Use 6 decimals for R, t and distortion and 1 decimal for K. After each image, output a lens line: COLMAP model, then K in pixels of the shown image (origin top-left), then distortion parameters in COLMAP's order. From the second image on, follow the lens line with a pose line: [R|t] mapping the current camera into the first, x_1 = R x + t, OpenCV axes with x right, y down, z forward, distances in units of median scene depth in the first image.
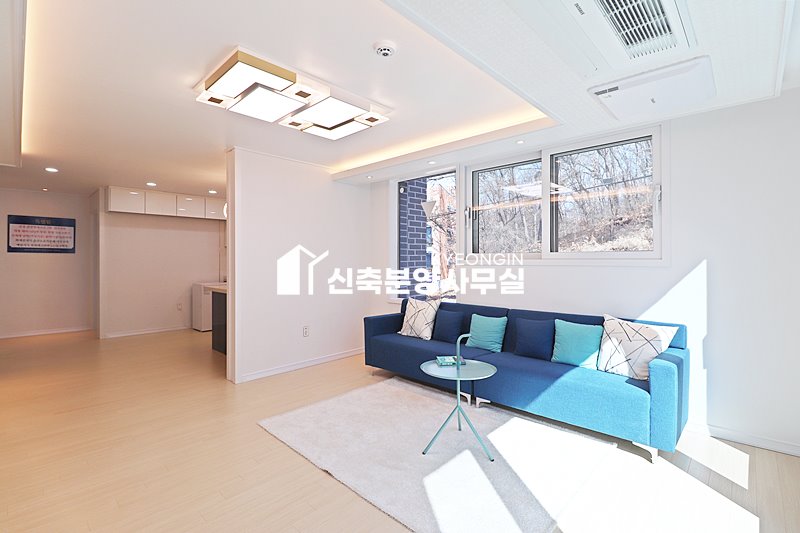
lens RADIAL K [[370.8, 0, 400.2], [0, 370.8, 264.6], [0, 0, 1]] dist [-0.004455, -0.008309]
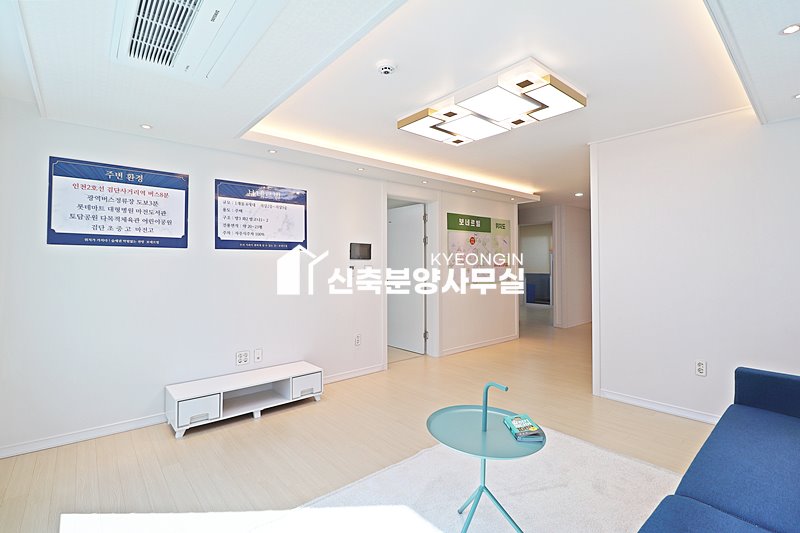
lens RADIAL K [[370.8, 0, 399.3], [0, 370.8, 261.4], [0, 0, 1]] dist [-0.004455, -0.008309]
pose [[-0.103994, -0.006937, -0.994554, 0.688502], [-0.006408, 0.999960, -0.006304, -0.007170], [0.994557, 0.005718, -0.104034, 0.772692]]
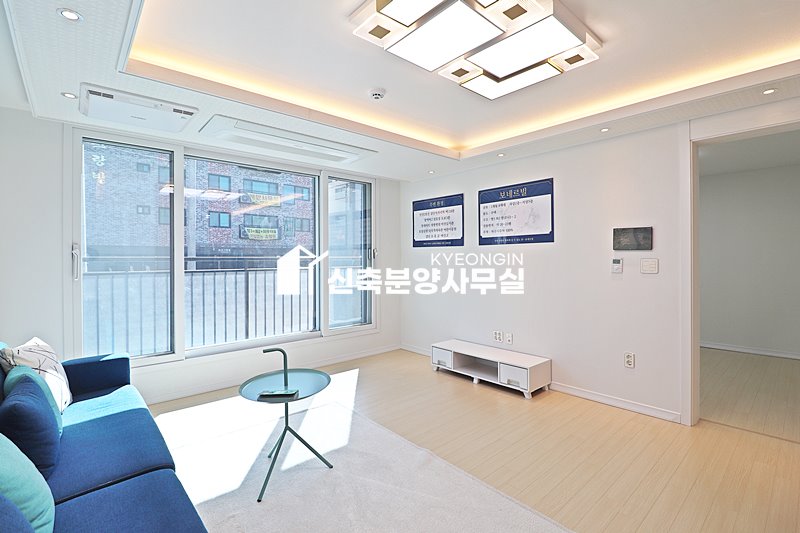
lens RADIAL K [[370.8, 0, 401.1], [0, 370.8, 262.6], [0, 0, 1]] dist [-0.004455, -0.008309]
pose [[-0.996450, 0.005449, 0.084013, -0.153593], [0.007216, 0.999759, 0.020739, -0.013446], [-0.083880, 0.021272, -0.996249, 1.536946]]
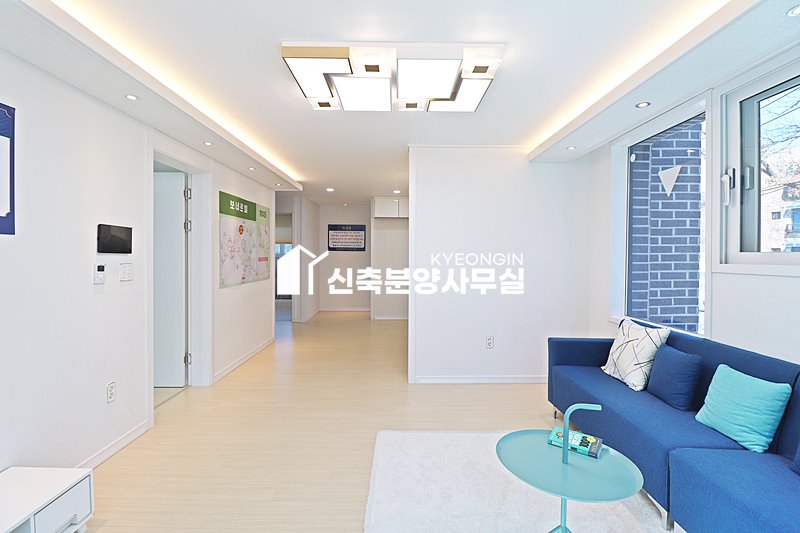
lens RADIAL K [[370.8, 0, 400.1], [0, 370.8, 261.0], [0, 0, 1]] dist [-0.004455, -0.008309]
pose [[0.694706, 0.016398, -0.719106, 0.320721], [-0.013442, 0.999861, 0.009814, -0.021561], [0.719168, 0.002848, 0.694831, 0.365848]]
